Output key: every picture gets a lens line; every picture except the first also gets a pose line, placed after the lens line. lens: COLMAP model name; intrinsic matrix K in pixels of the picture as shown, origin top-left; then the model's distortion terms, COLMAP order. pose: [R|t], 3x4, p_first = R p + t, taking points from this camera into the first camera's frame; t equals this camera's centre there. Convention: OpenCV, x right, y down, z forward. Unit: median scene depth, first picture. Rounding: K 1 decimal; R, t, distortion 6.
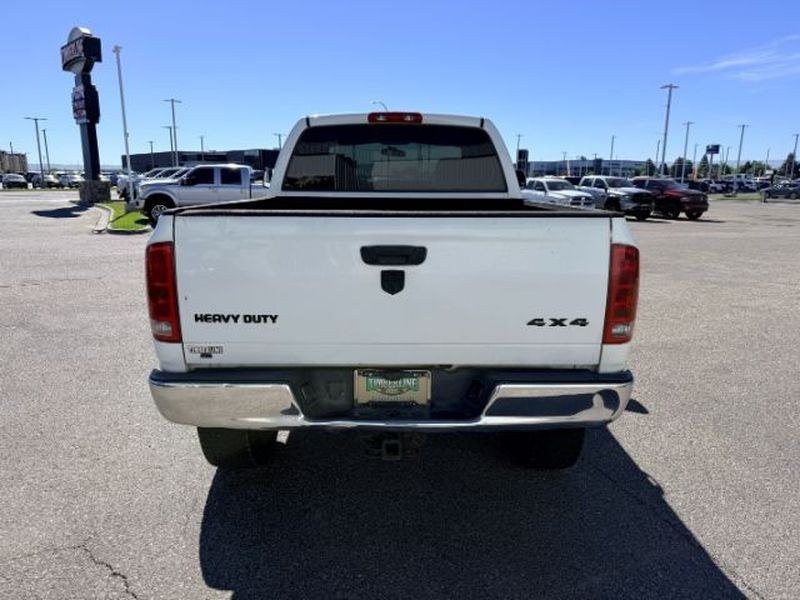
lens RADIAL K [[577.7, 0, 400.0], [0, 577.7, 300.0], [0, 0, 1]] dist [0.058067, -0.076745]
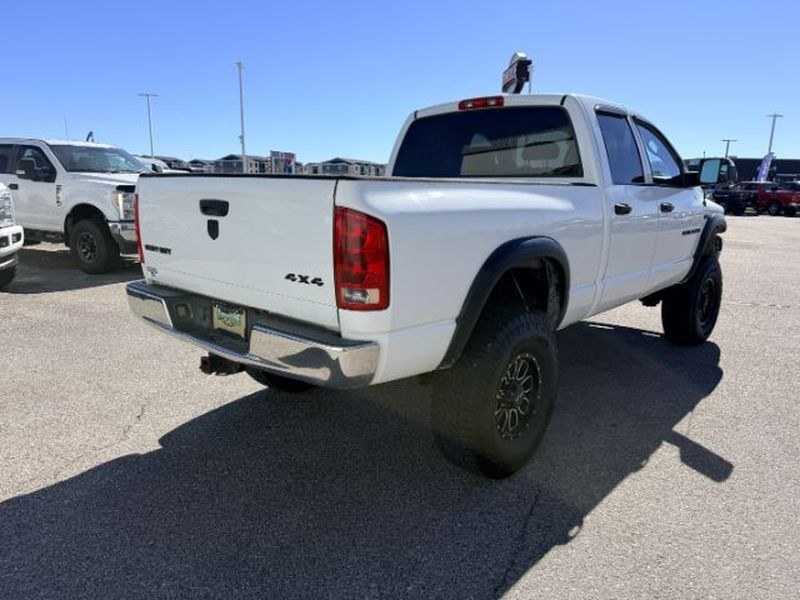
lens RADIAL K [[581.7, 0, 397.3], [0, 581.7, 285.0], [0, 0, 1]] dist [0.034134, -0.003299]
pose [[0.732171, 0.123684, -0.669797, 0.392589], [-0.152162, 0.988224, 0.016153, 0.002099], [0.663907, 0.090091, 0.742368, 0.117915]]
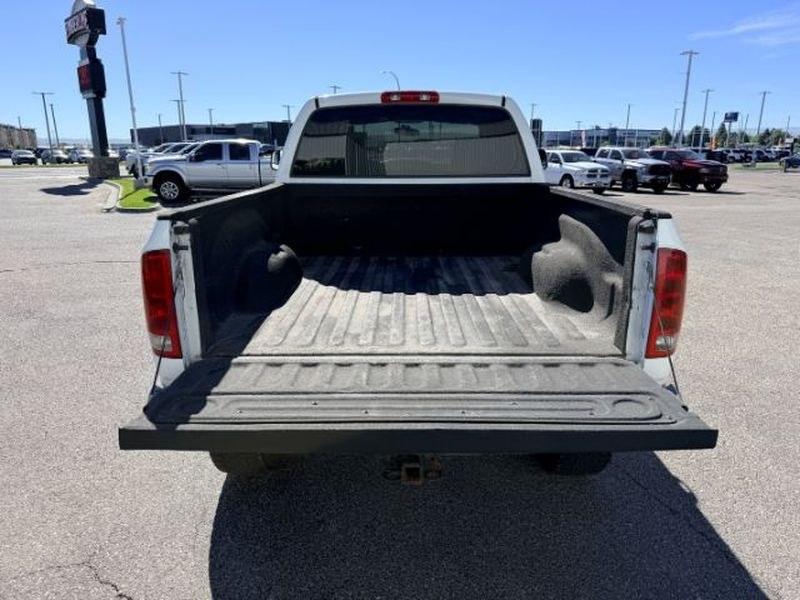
lens RADIAL K [[575.7, 0, 400.0], [0, 575.7, 300.0], [0, 0, 1]] dist [0.043838, -0.053814]
pose [[0.999825, -0.003917, -0.018291, -0.005799], [0.004825, 0.998744, 0.049878, -0.022476], [0.018072, -0.049958, 0.998588, 0.035427]]
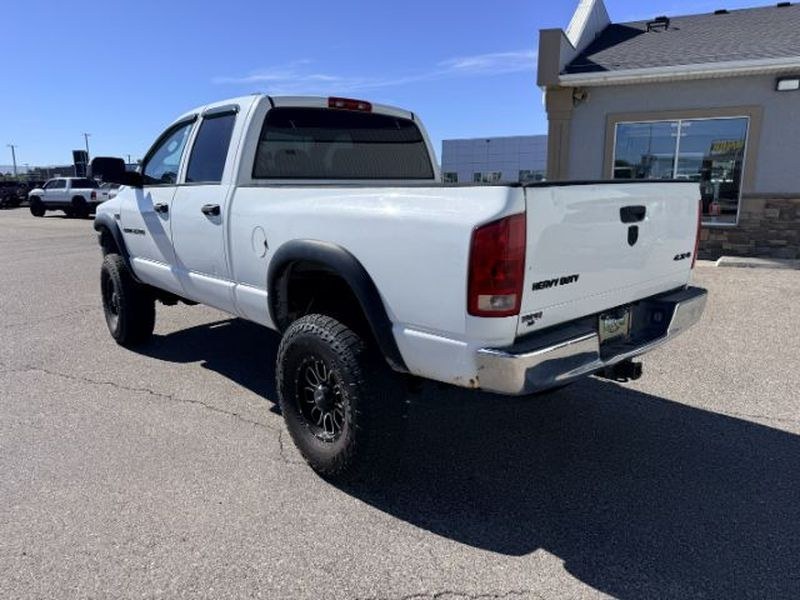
lens RADIAL K [[576.1, 0, 400.0], [0, 576.1, 300.0], [0, 0, 1]] dist [0.094982, 0.000022]
pose [[0.745147, -0.141764, 0.651659, -0.422361], [0.147726, 0.987958, 0.046005, -0.009361], [-0.650333, 0.061987, 0.757116, 0.132773]]
